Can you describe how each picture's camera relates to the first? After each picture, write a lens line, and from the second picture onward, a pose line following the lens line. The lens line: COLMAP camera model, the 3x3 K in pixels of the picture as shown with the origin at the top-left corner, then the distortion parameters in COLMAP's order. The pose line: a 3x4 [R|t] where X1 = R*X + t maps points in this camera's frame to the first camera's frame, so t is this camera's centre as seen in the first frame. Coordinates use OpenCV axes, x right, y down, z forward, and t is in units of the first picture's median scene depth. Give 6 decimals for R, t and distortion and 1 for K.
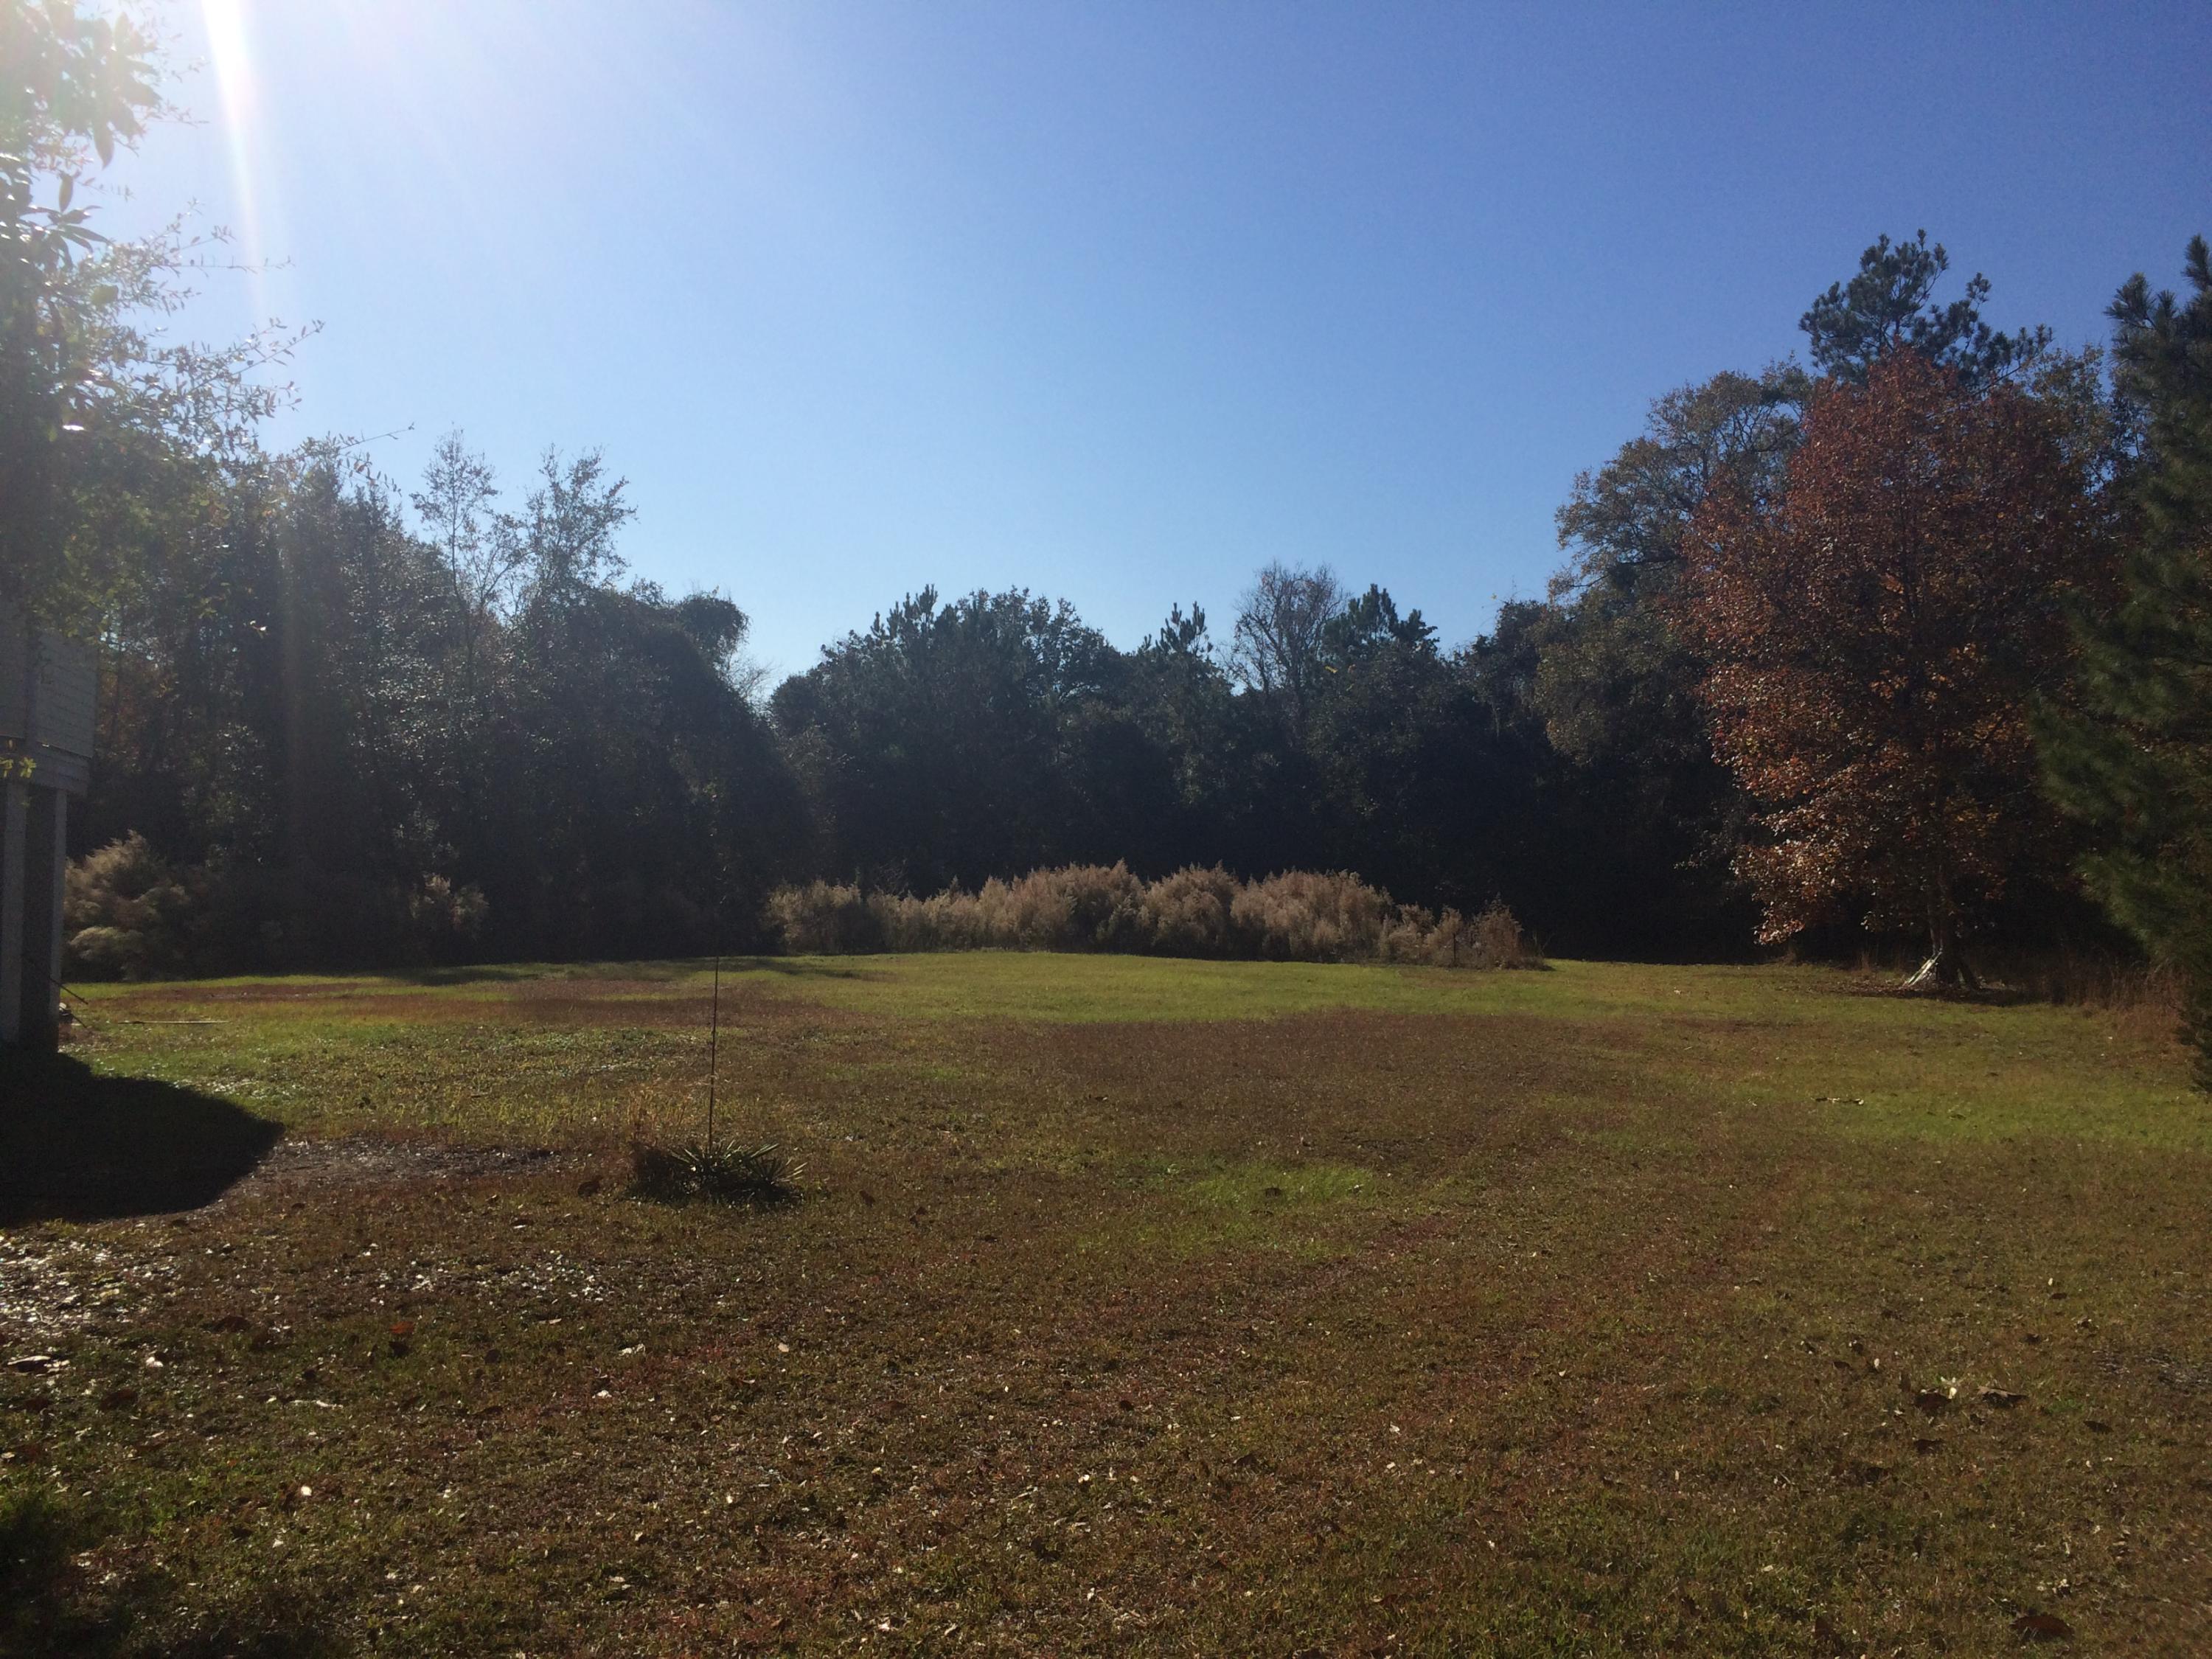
lens RADIAL K [[1878.0, 0, 1084.5], [0, 1878.0, 818.1], [0, 0, 1]] dist [0.079208, -0.097785]
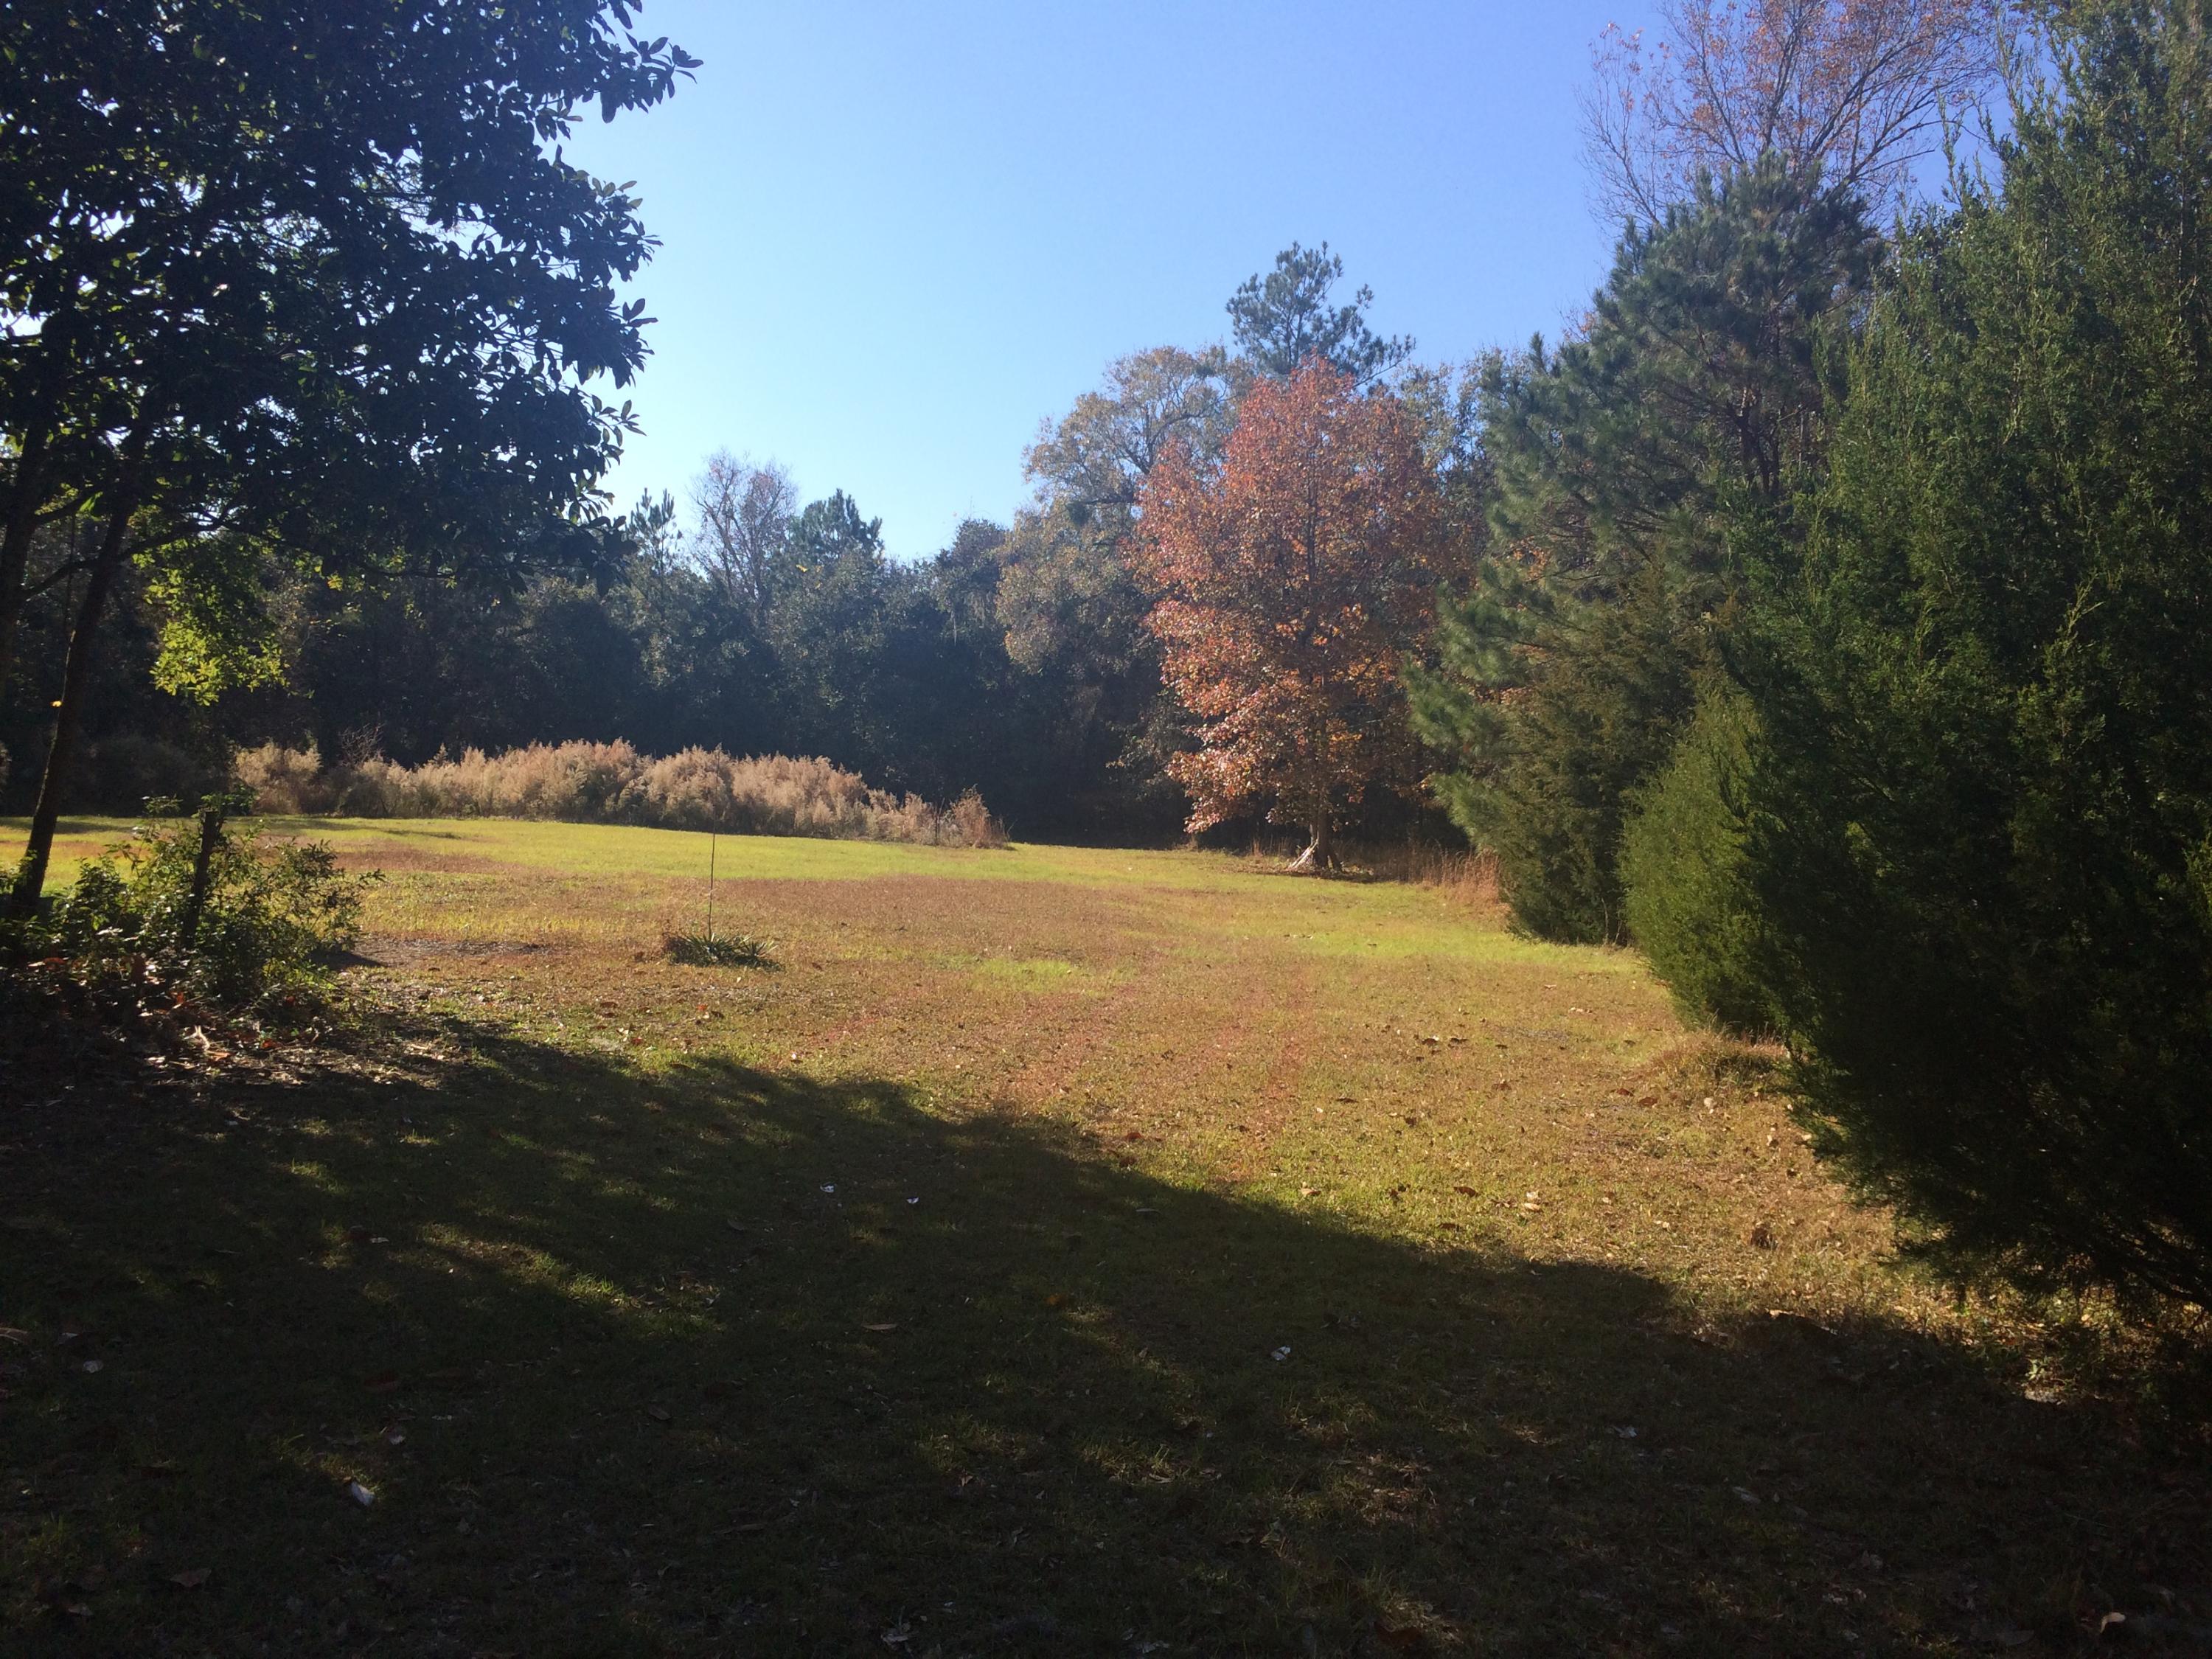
lens RADIAL K [[1878.0, 0, 1084.5], [0, 1878.0, 818.1], [0, 0, 1]] dist [0.079208, -0.097785]
pose [[0.947356, 0.031153, 0.318664, -0.074588], [-0.051123, 0.997205, 0.054493, -0.004809], [-0.316076, -0.067916, 0.946300, -0.106474]]
